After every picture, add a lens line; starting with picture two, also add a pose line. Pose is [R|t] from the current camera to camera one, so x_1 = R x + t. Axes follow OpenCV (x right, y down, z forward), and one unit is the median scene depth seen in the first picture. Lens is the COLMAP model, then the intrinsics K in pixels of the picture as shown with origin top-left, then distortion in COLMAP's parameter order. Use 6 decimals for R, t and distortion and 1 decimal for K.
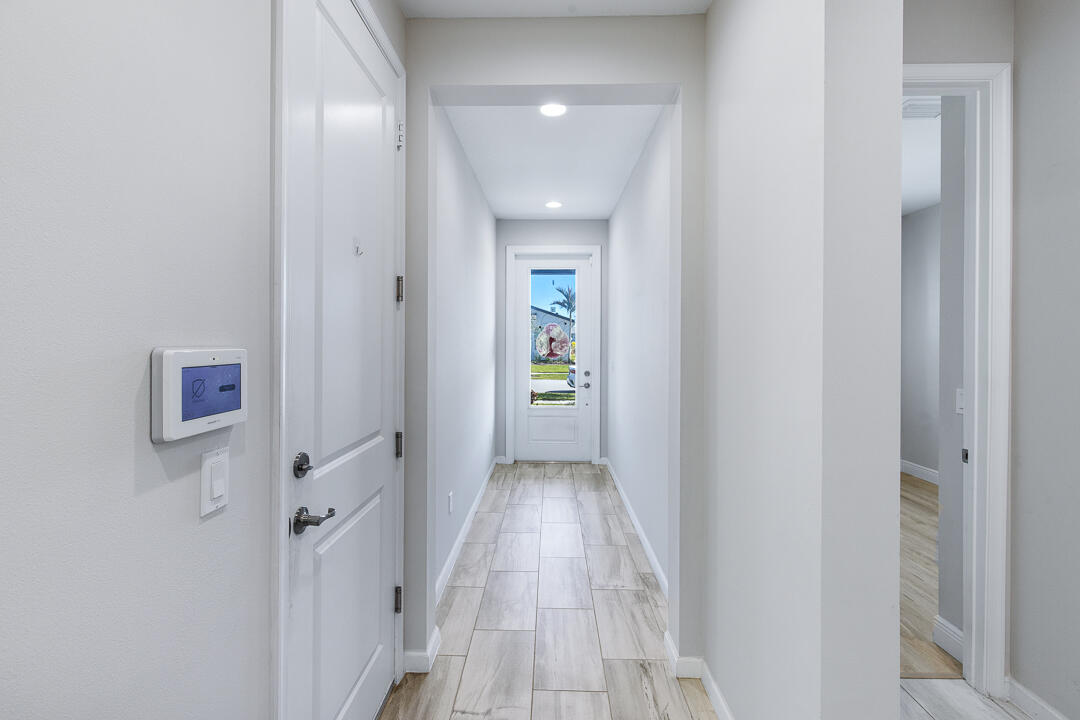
lens RADIAL K [[493.4, 0, 536.0], [0, 493.4, 340.9], [0, 0, 1]] dist [0.007309, -0.001581]
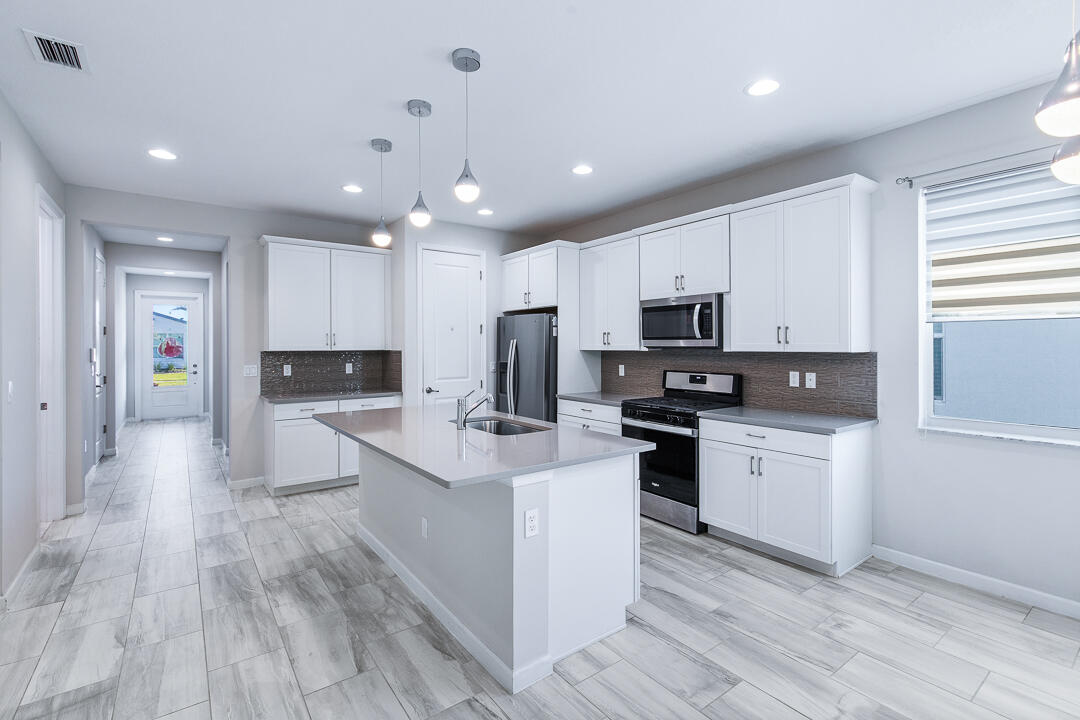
lens RADIAL K [[493.4, 0, 540.9], [0, 493.4, 344.0], [0, 0, 1]] dist [0.007309, -0.001581]
pose [[0.791652, -0.006468, 0.610939, 0.003034], [0.001242, 0.999959, 0.008977, -0.025300], [-0.610971, -0.006348, 0.791627, -1.151928]]
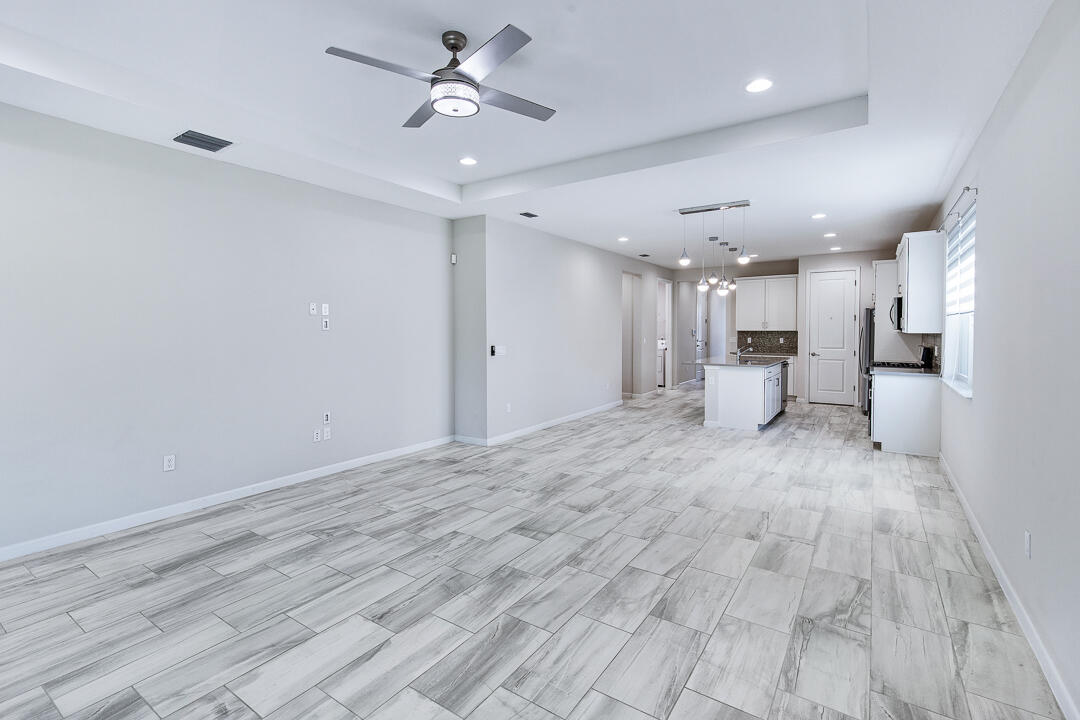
lens RADIAL K [[493.4, 0, 546.1], [0, 493.4, 340.5], [0, 0, 1]] dist [0.007309, -0.001581]
pose [[0.848380, 0.006923, -0.529343, 0.522920], [0.011241, 0.999453, 0.031088, -0.034906], [0.529269, -0.032325, 0.847838, -2.129769]]
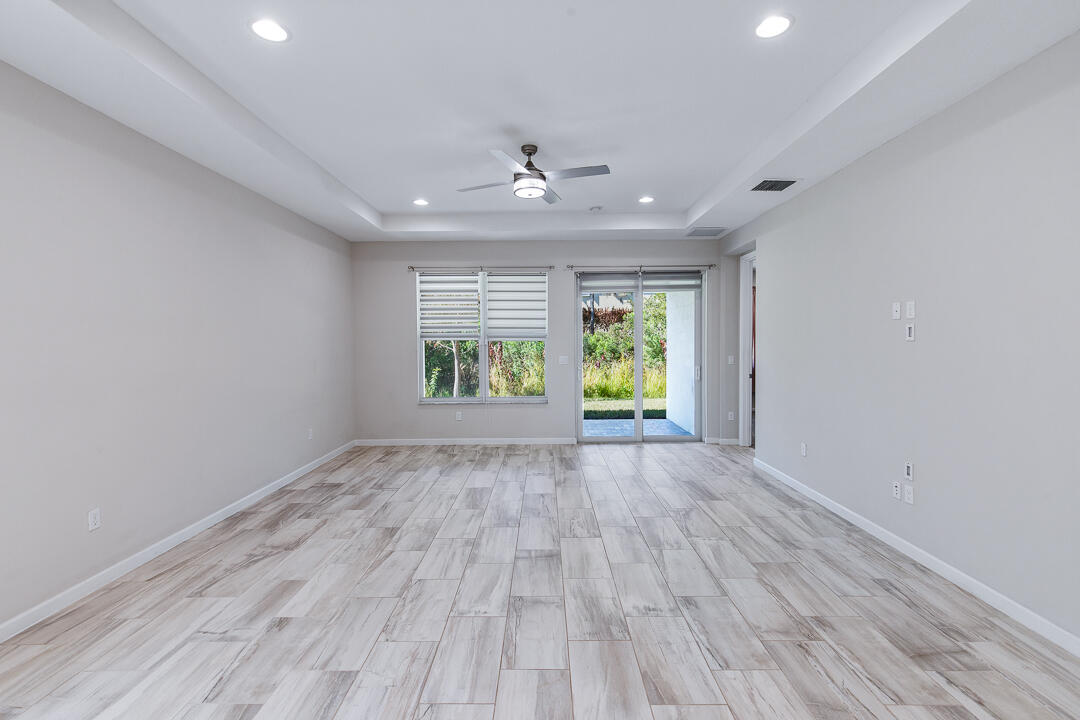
lens RADIAL K [[493.4, 0, 535.4], [0, 493.4, 349.2], [0, 0, 1]] dist [0.007309, -0.001581]
pose [[-0.999979, 0.003028, -0.005808, 0.199587], [0.003003, 0.999986, 0.004275, -0.024531], [0.005821, 0.004257, -0.999974, -1.077915]]
